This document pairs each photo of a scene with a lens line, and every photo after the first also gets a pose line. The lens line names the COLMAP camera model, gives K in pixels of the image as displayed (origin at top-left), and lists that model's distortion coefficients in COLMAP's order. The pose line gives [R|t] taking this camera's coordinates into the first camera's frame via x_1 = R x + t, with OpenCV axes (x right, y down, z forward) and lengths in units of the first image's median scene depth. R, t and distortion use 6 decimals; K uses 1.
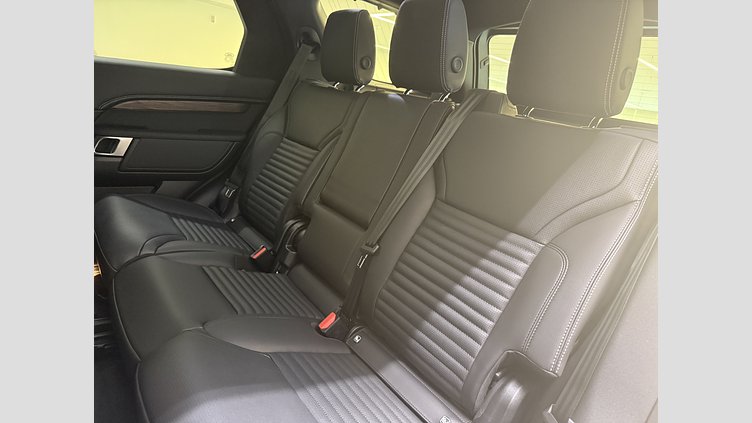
lens RADIAL K [[391.3, 0, 377.1], [0, 391.3, 211.9], [0, 0, 1]] dist [-0.001343, -0.000031]
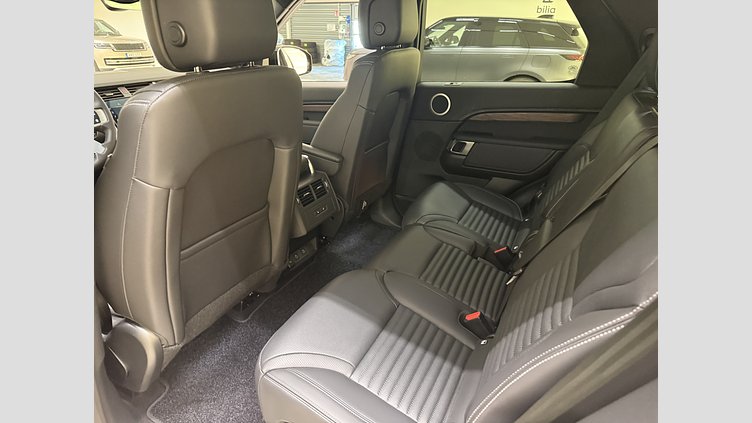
lens RADIAL K [[391.3, 0, 377.3], [0, 391.3, 211.3], [0, 0, 1]] dist [-0.001343, -0.000031]
pose [[0.432349, 0.220515, -0.874327, 0.420807], [-0.204252, 0.968382, 0.143236, -0.077939], [0.878268, 0.116655, 0.463720, 0.108658]]
